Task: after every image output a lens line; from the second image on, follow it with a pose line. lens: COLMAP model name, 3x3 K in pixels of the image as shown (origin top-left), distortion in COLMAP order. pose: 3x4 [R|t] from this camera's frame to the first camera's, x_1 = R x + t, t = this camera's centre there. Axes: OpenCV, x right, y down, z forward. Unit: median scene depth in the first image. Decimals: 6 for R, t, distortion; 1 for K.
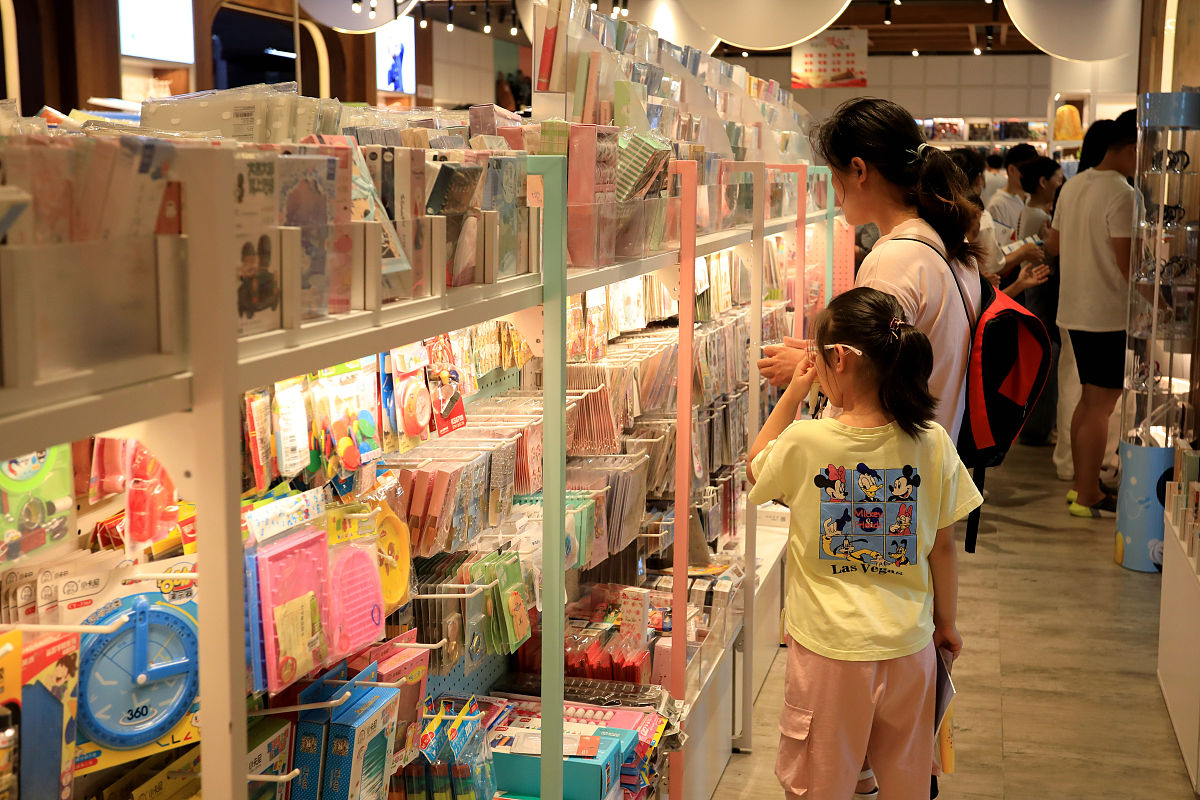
lens RADIAL K [[1575.7, 0, 600.0], [0, 1575.7, 400.0], [0, 0, 1]] dist [0.026467, 0.020463]
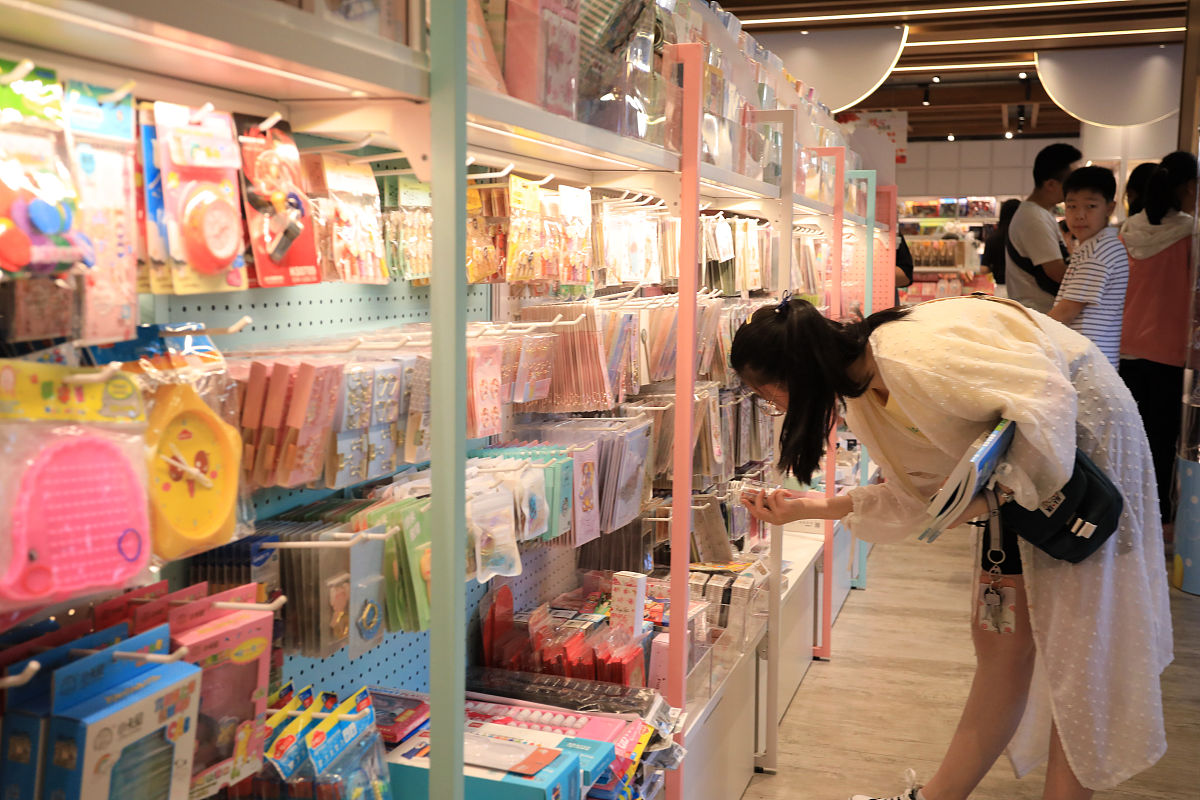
lens RADIAL K [[1321.0, 0, 558.1], [0, 1321.0, 397.8], [0, 0, 1]] dist [0.004649, 0.182510]
pose [[0.996013, 0.013656, -0.088160, 0.045896], [-0.017757, 0.998788, -0.045908, 0.059670], [0.087427, 0.047291, 0.995048, 0.291272]]
